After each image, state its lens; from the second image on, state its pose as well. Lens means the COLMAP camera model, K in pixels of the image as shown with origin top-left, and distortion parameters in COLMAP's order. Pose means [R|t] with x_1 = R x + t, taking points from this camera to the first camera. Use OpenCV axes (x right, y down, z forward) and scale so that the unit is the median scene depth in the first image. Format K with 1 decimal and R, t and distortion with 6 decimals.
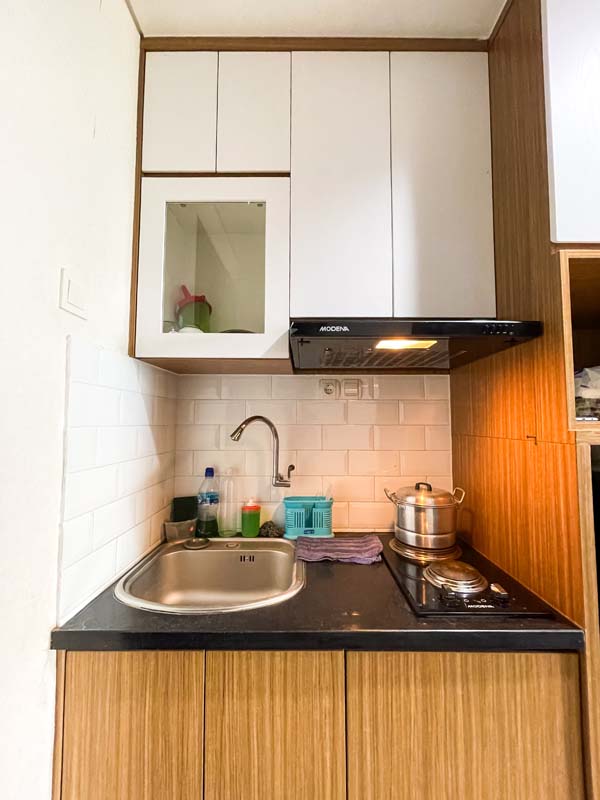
lens RADIAL K [[324.0, 0, 306.2], [0, 324.0, 402.8], [0, 0, 1]] dist [-0.003238, 0.000314]
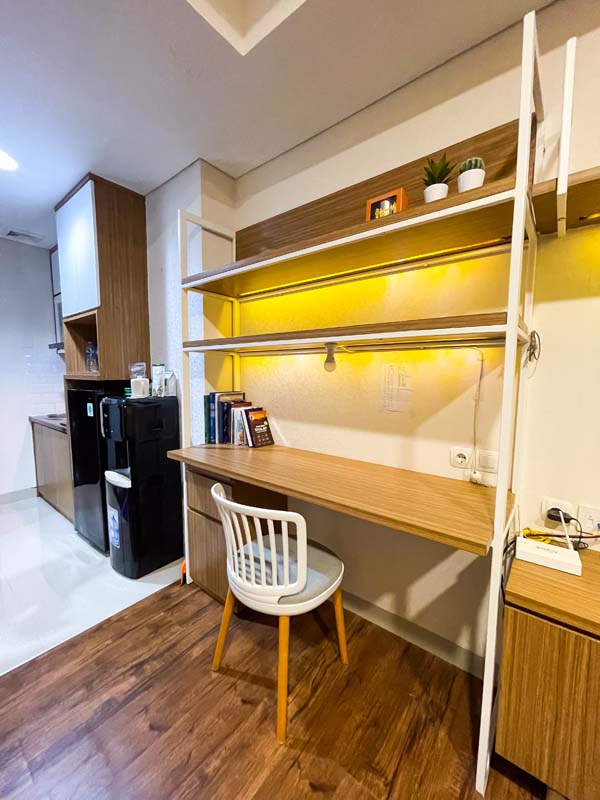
lens RADIAL K [[324.0, 0, 303.5], [0, 324.0, 400.8], [0, 0, 1]] dist [-0.003238, 0.000314]
pose [[0.784477, 0.058889, -0.617356, 3.527267], [0.033926, 0.989915, 0.137537, -0.021796], [0.619229, -0.128839, 0.774568, -0.096211]]
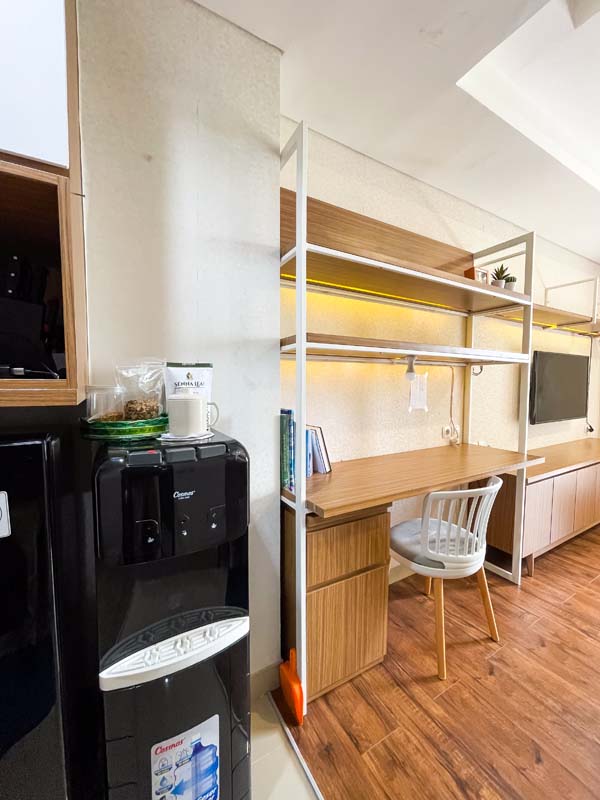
lens RADIAL K [[324.0, 0, 306.5], [0, 324.0, 399.5], [0, 0, 1]] dist [-0.003238, 0.000314]
pose [[0.861315, -0.022491, 0.507573, 1.298754], [-0.038856, 0.993178, 0.109944, -0.011544], [-0.506583, -0.114419, 0.854565, -0.077313]]
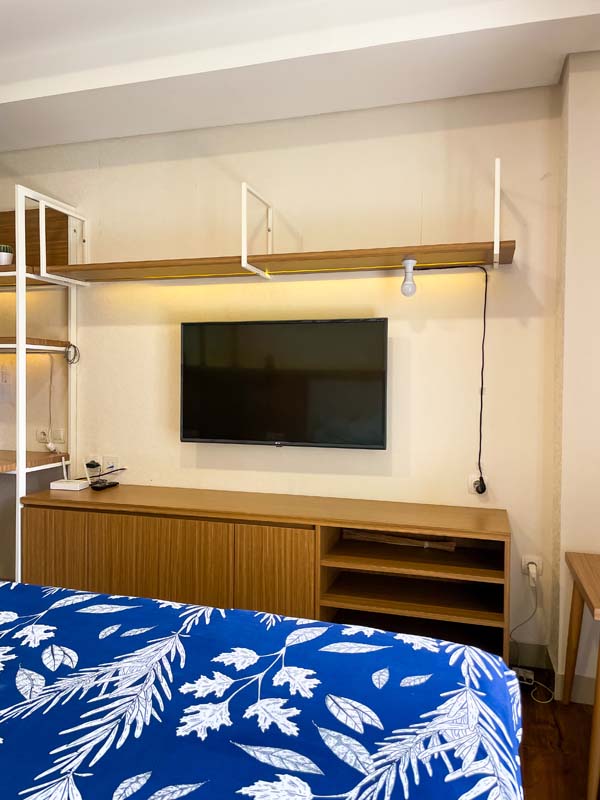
lens RADIAL K [[595.0, 0, 288.4], [0, 595.0, 386.1], [0, 0, 1]] dist [0.058098, -0.083232]
pose [[0.961582, 0.011989, -0.274257, 5.406004], [0.008639, 0.997229, 0.073883, -0.082061], [0.274383, -0.073414, 0.958814, -1.443425]]
